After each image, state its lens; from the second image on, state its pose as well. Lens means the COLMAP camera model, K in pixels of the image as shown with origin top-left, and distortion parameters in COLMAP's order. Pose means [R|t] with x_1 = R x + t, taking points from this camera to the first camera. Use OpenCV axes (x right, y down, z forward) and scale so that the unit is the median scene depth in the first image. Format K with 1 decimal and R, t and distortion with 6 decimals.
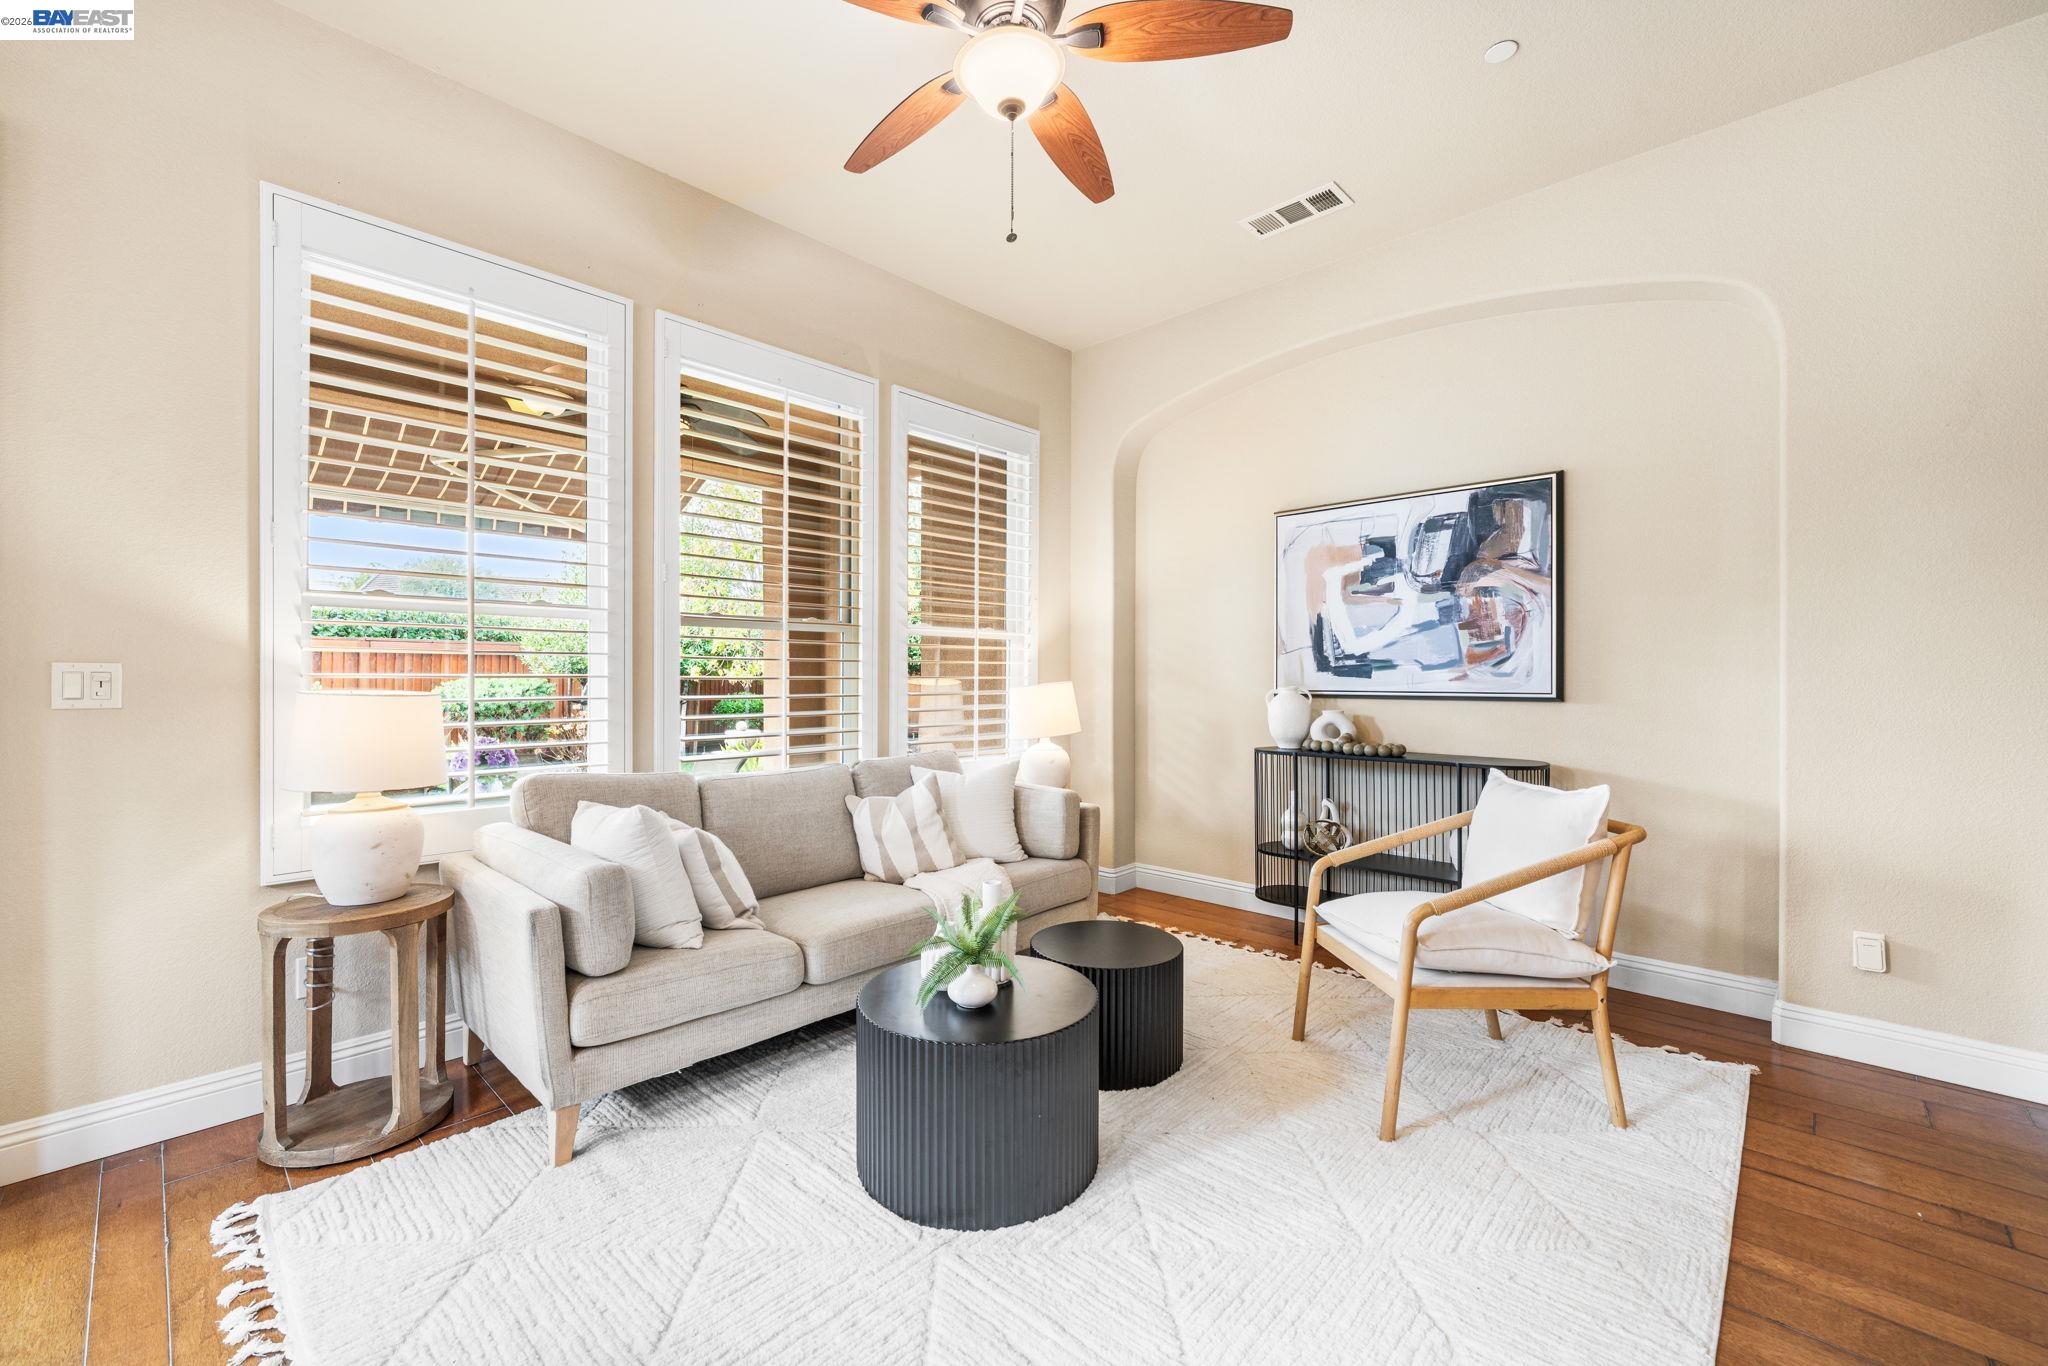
lens RADIAL K [[832.3, 0, 1025.9], [0, 832.3, 677.5], [0, 0, 1]] dist [-0.001042, -0.000078]
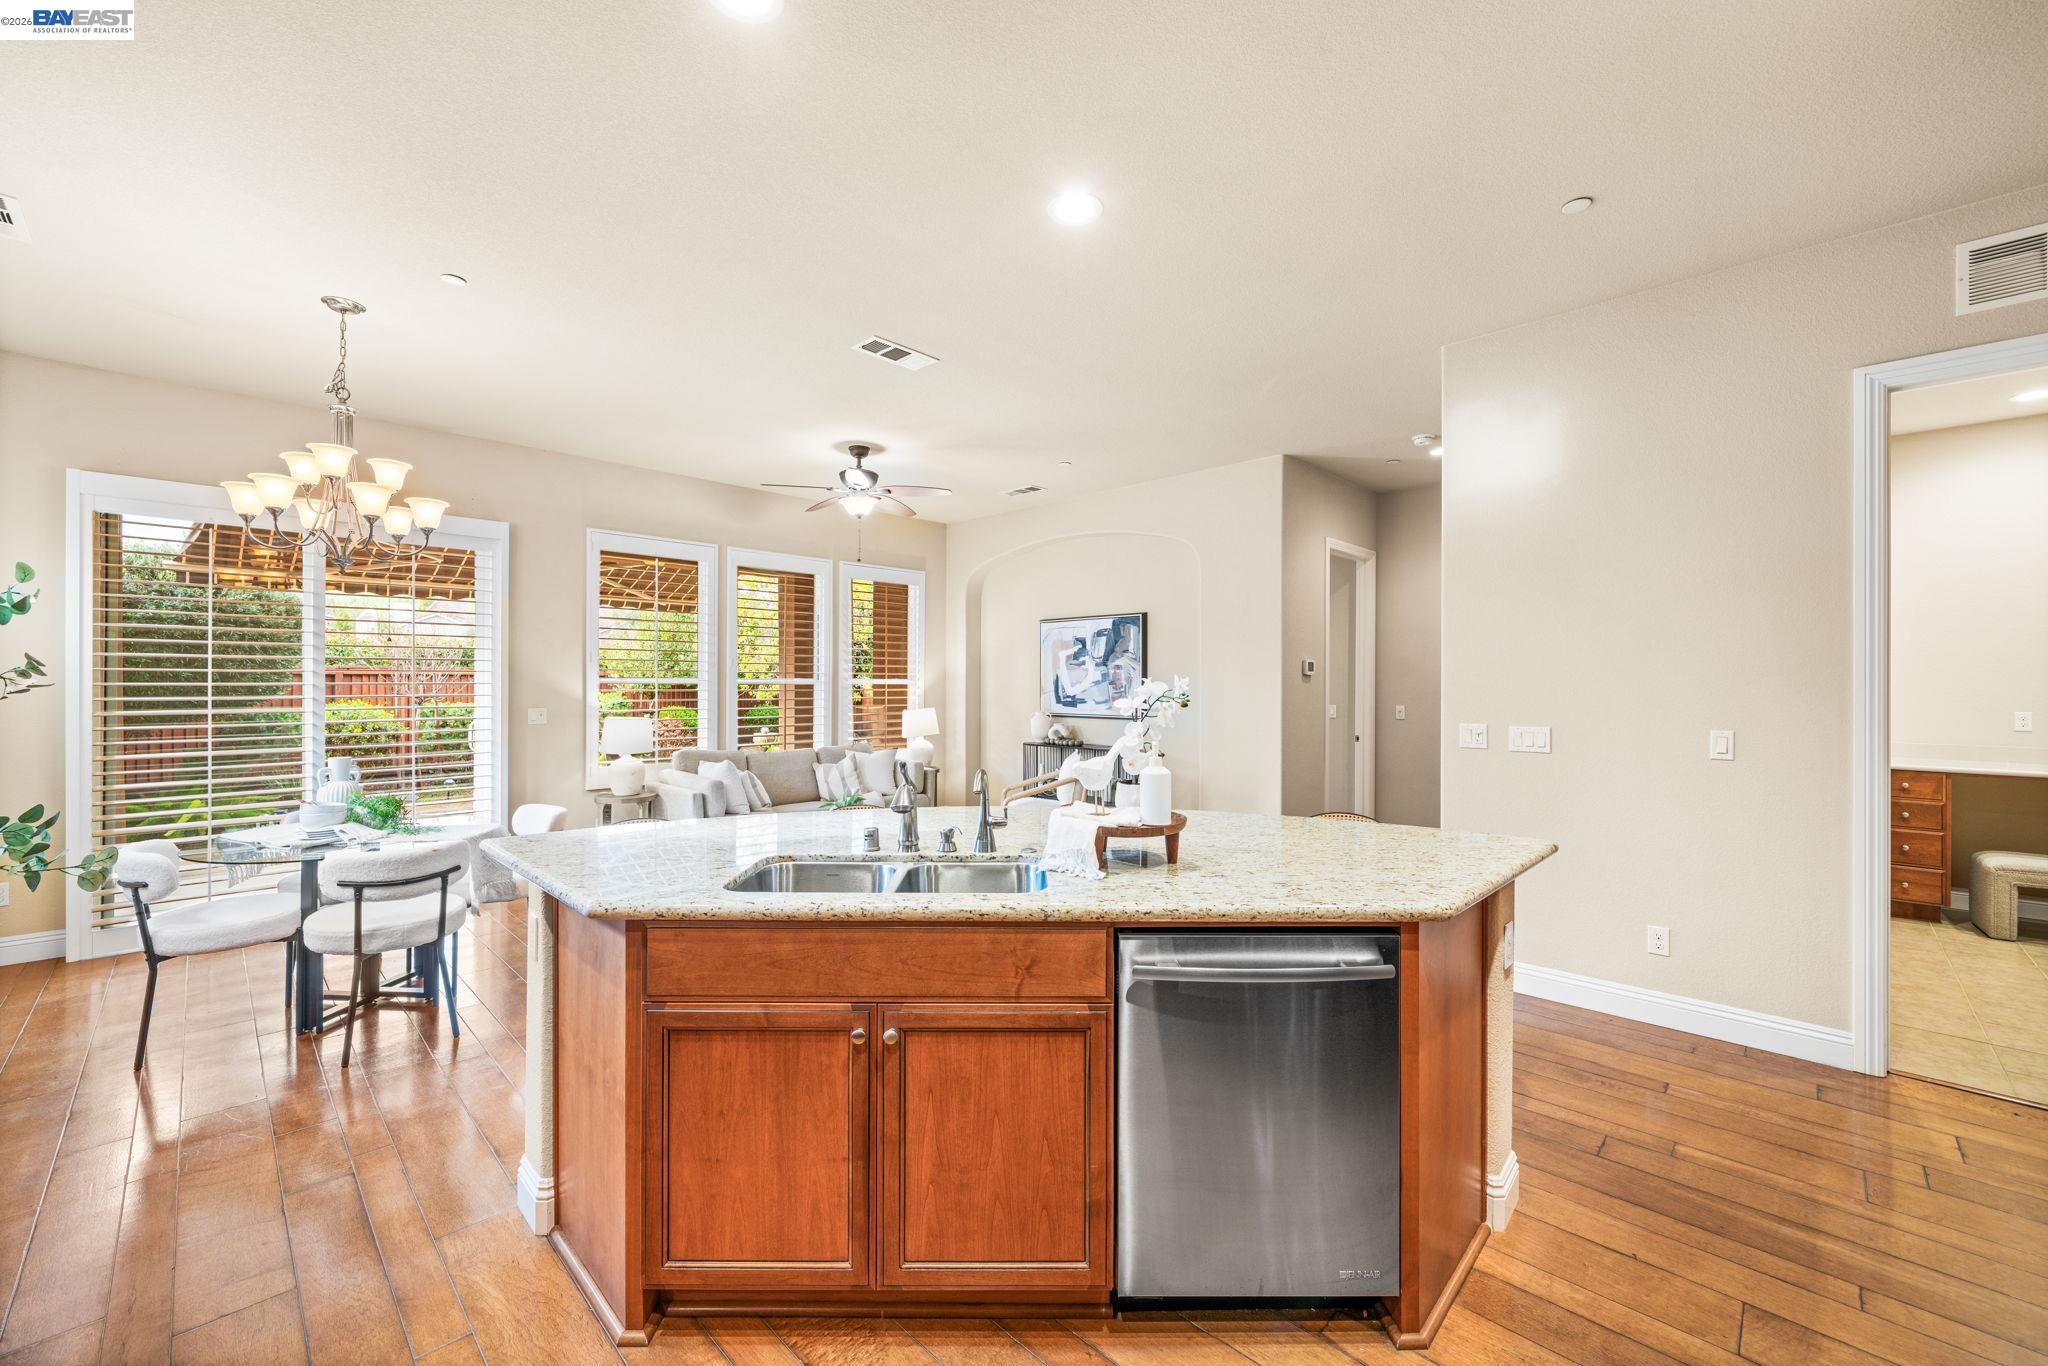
lens RADIAL K [[795.3, 0, 1024.0], [0, 795.3, 683.0], [0, 0, 1]] dist [-0.000813, -0.000087]
pose [[0.999902, 0.001600, -0.013938, 0.463514], [-0.001614, 0.999998, -0.000998, -0.082534], [0.013937, 0.001020, 0.999902, -1.357775]]
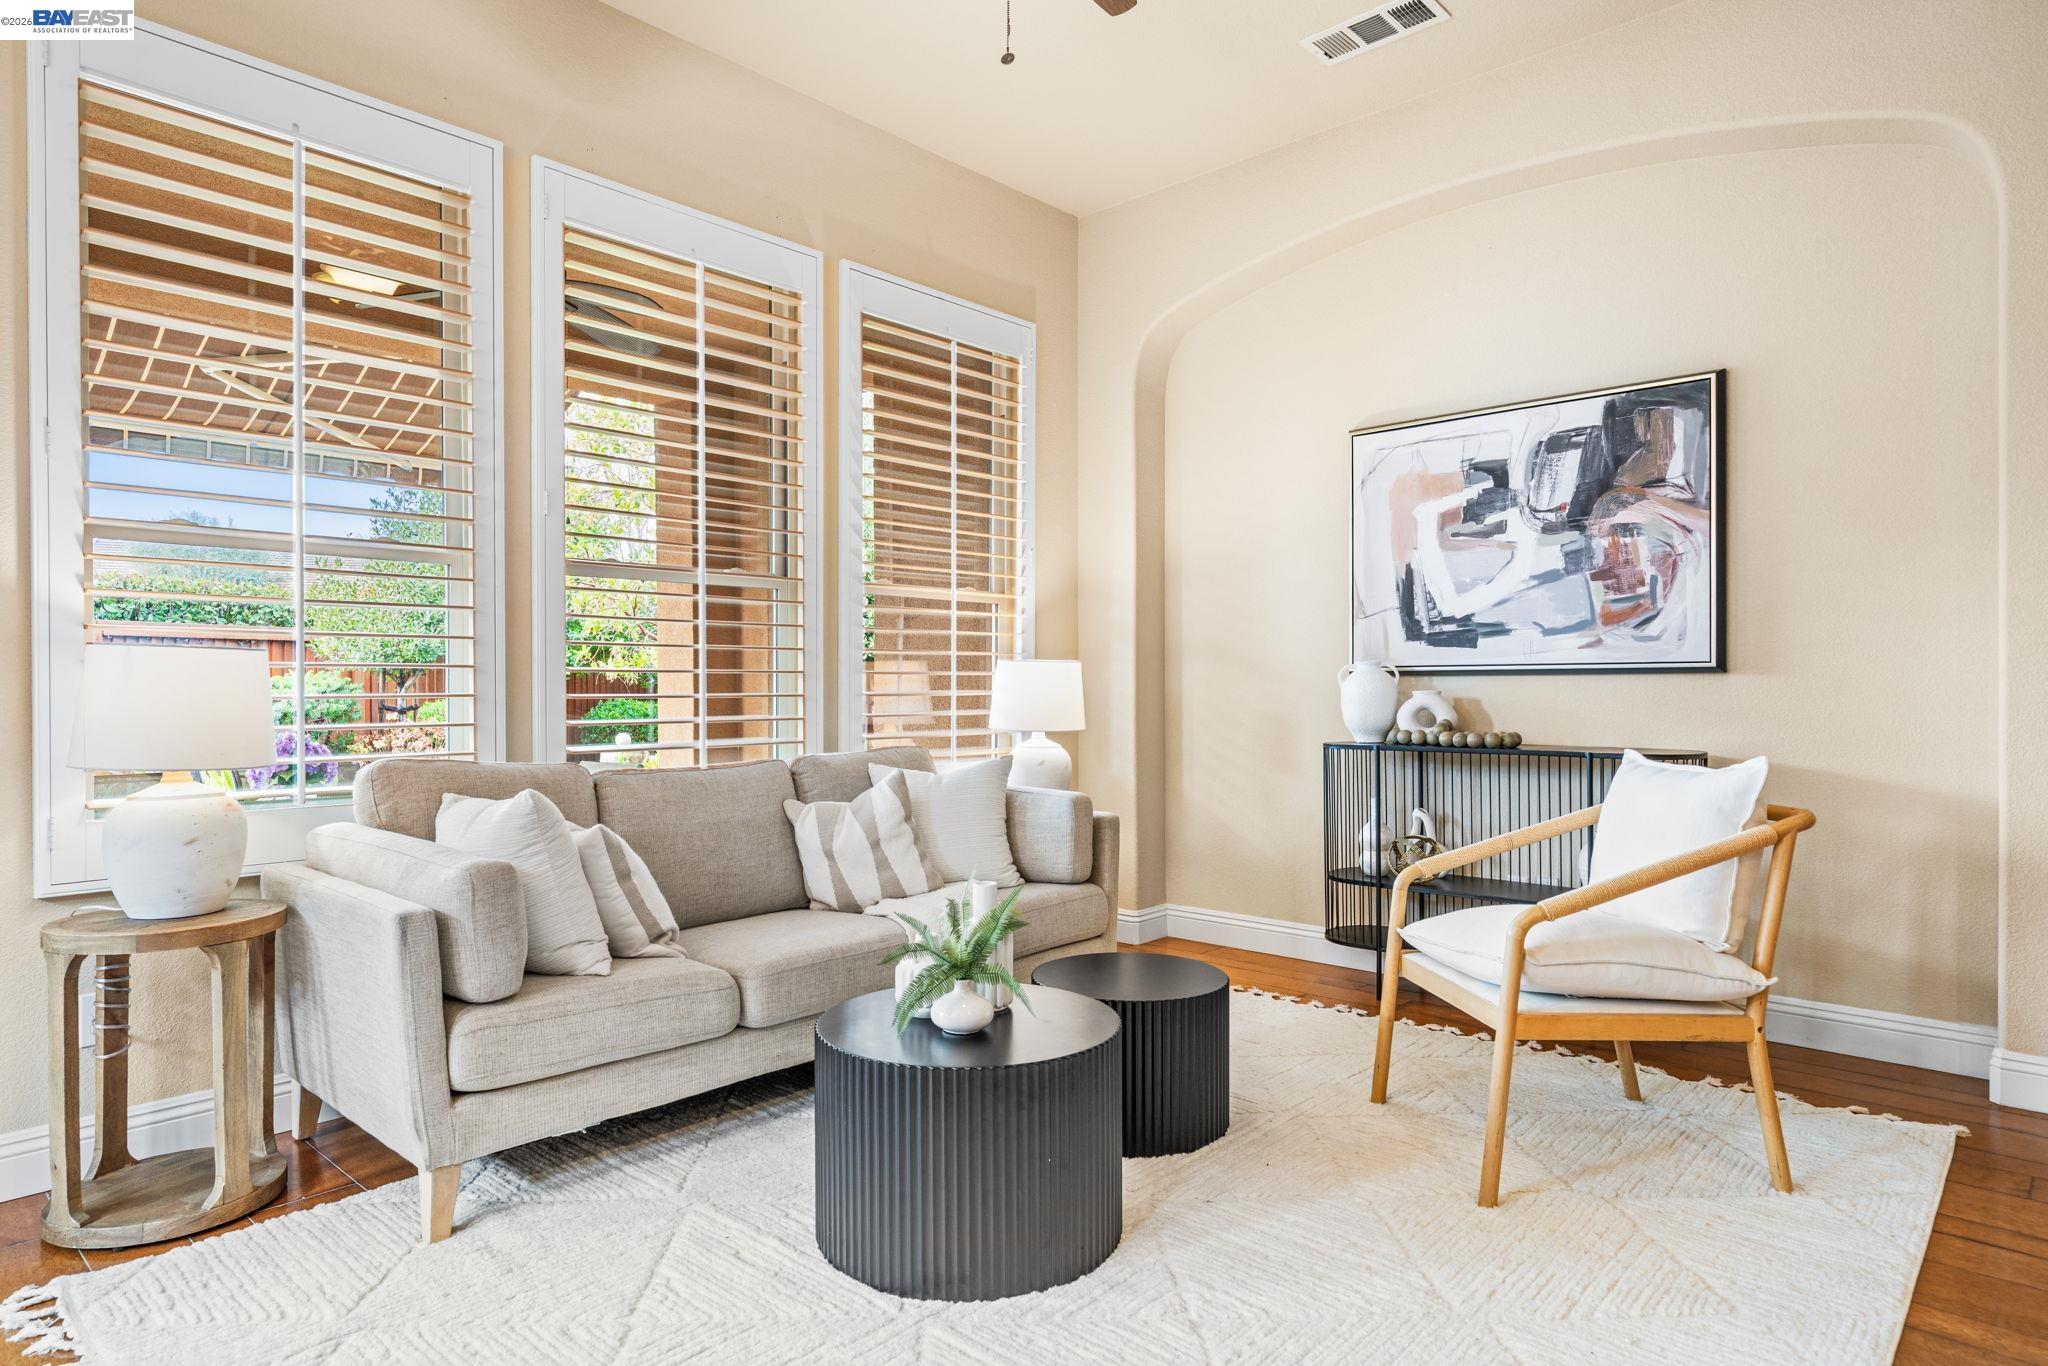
lens RADIAL K [[1167.3, 0, 1023.1], [0, 1167.3, 690.4], [0, 0, 1]] dist [0.003692, 0.000075]
pose [[0.999931, -0.003962, 0.011037, -0.013362], [0.003929, 0.999988, 0.003004, 0.051435], [-0.011049, -0.002961, 0.999935, -0.083467]]
